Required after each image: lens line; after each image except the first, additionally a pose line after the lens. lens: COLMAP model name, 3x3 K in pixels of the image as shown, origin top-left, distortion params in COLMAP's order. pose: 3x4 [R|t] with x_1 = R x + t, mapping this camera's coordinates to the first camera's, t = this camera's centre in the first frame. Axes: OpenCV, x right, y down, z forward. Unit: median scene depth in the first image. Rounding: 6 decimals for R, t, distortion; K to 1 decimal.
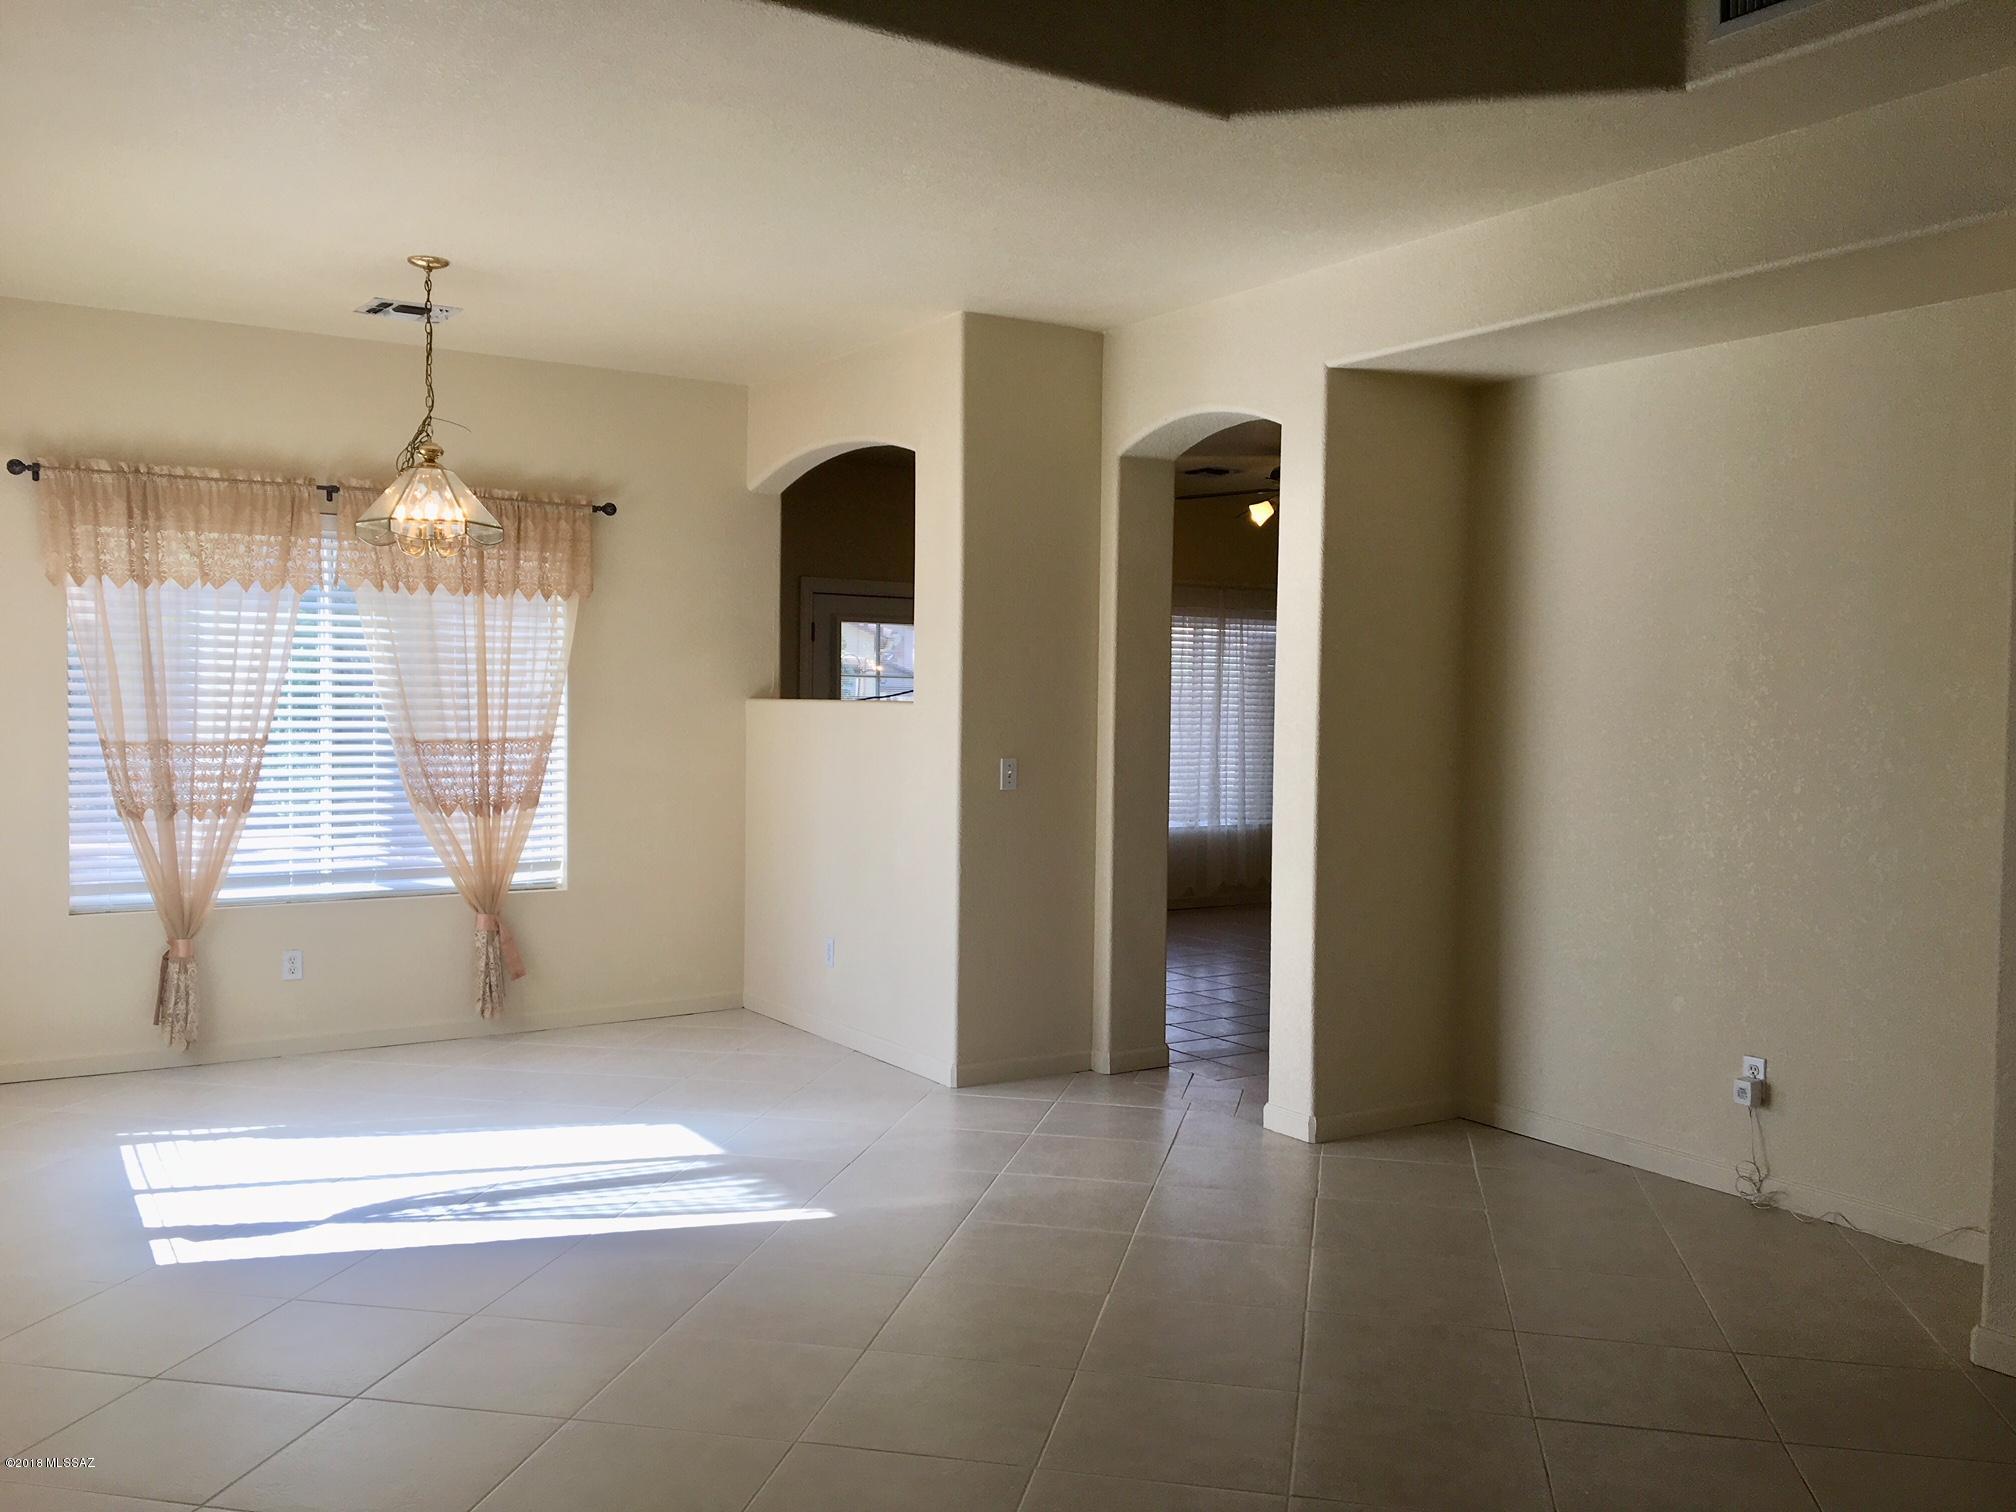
lens RADIAL K [[1692.7, 0, 1012.7], [0, 1692.7, 755.1], [0, 0, 1]] dist [0.098776, -0.052722]
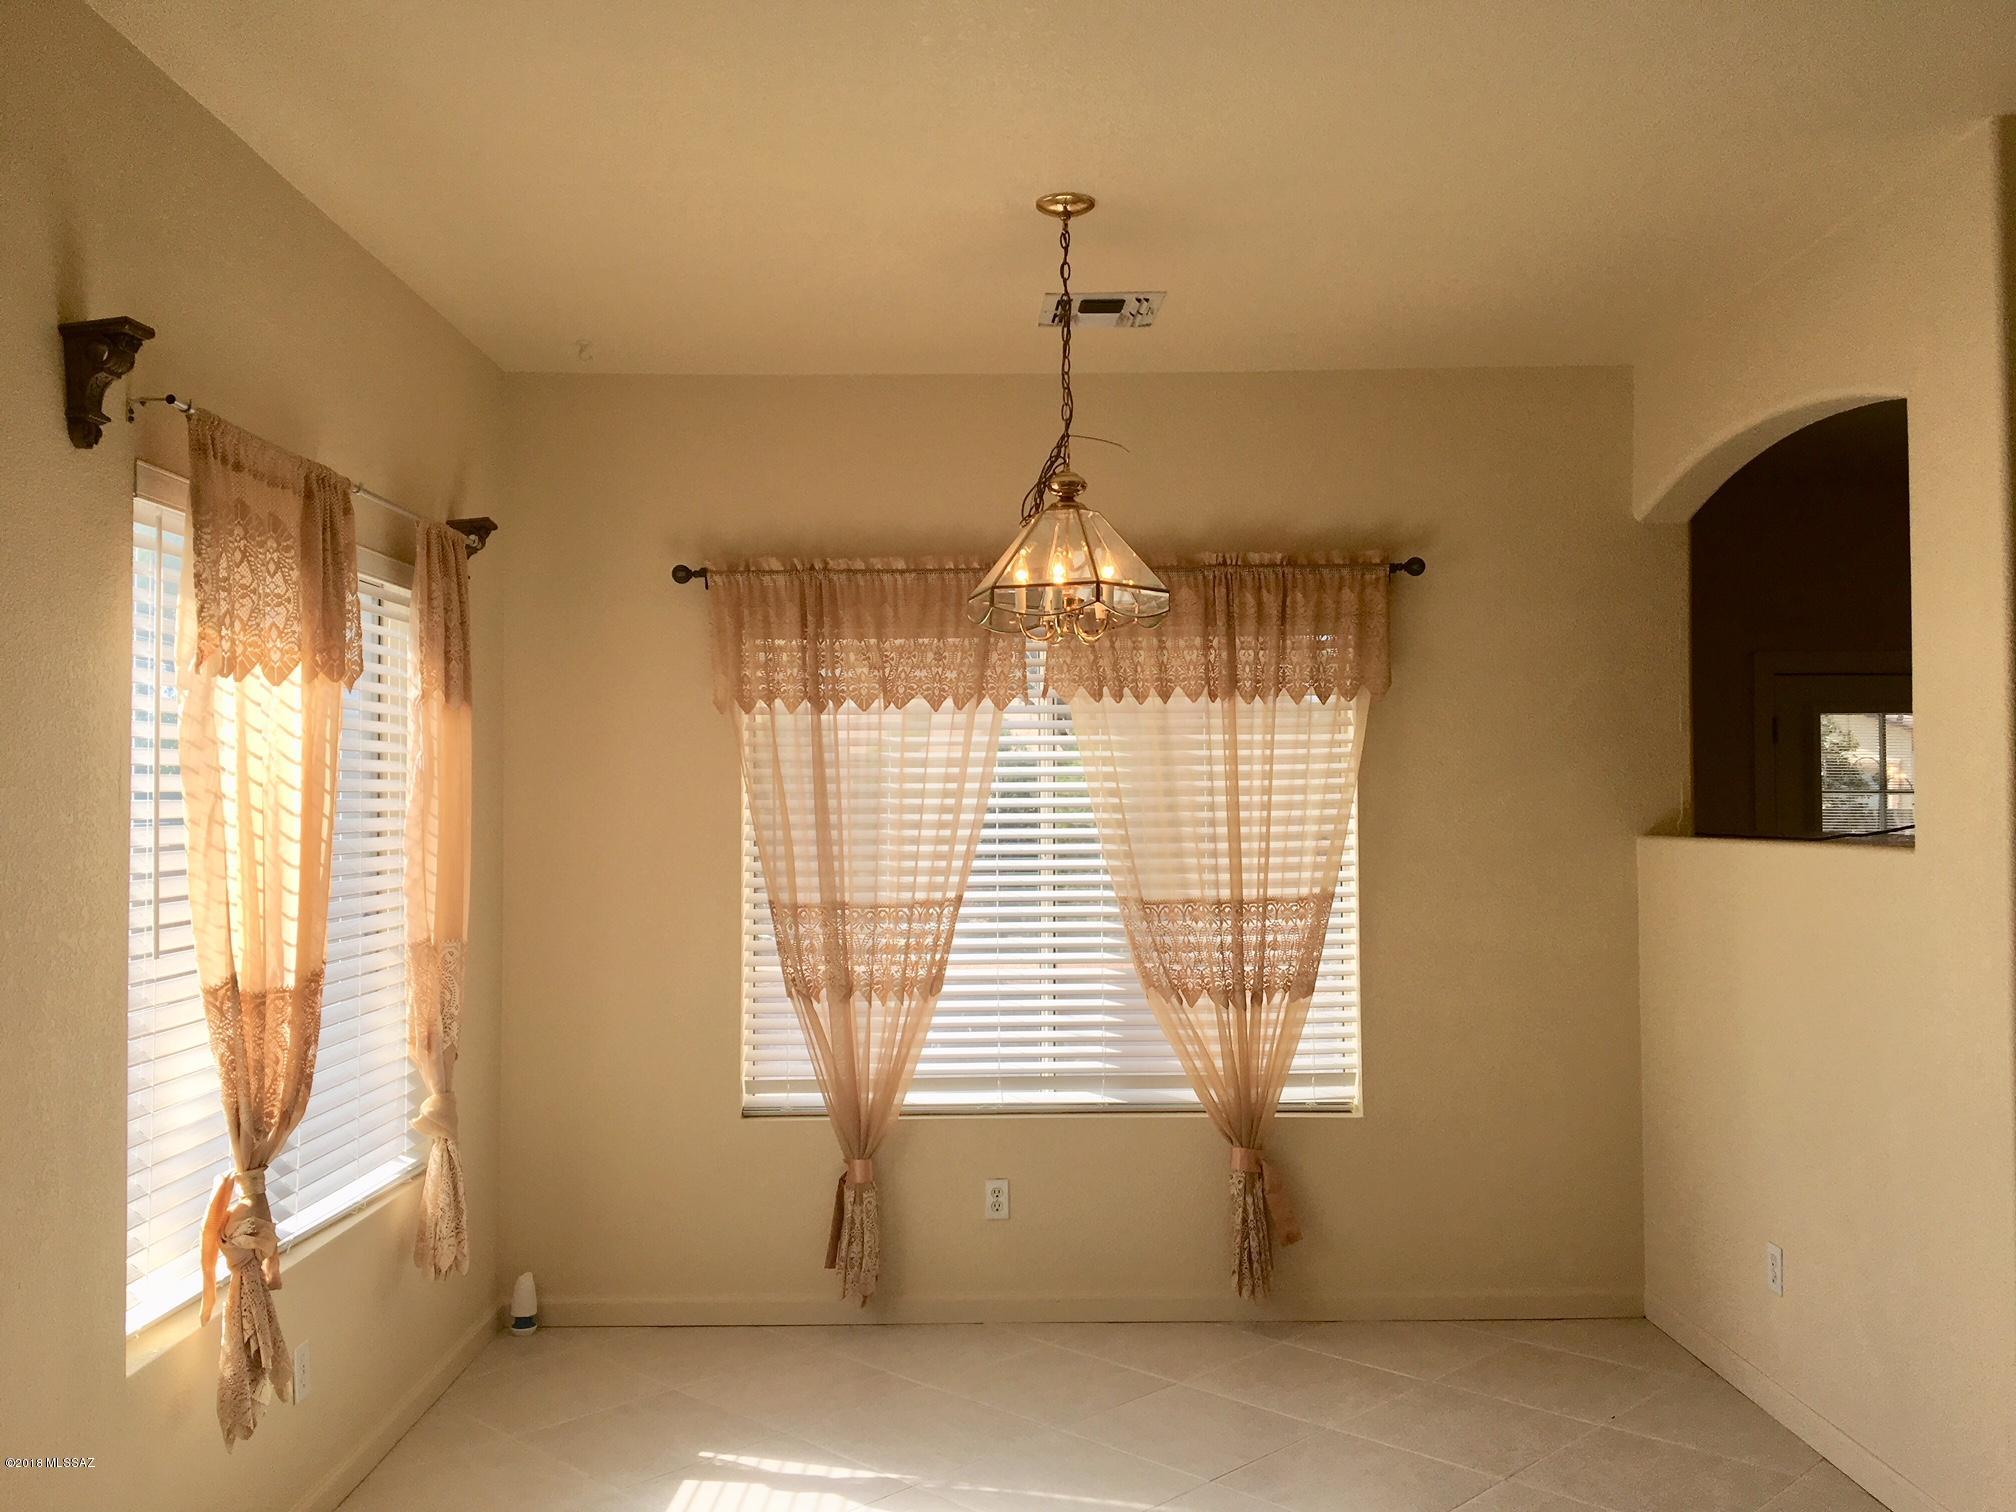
lens RADIAL K [[1692.7, 0, 993.0], [0, 1692.7, 756.3], [0, 0, 1]] dist [0.098776, -0.052722]
pose [[0.838383, -0.032142, -0.544133, -0.005537], [-0.003925, 0.997878, -0.064993, -0.023943], [0.545068, 0.056625, 0.836478, 0.369500]]
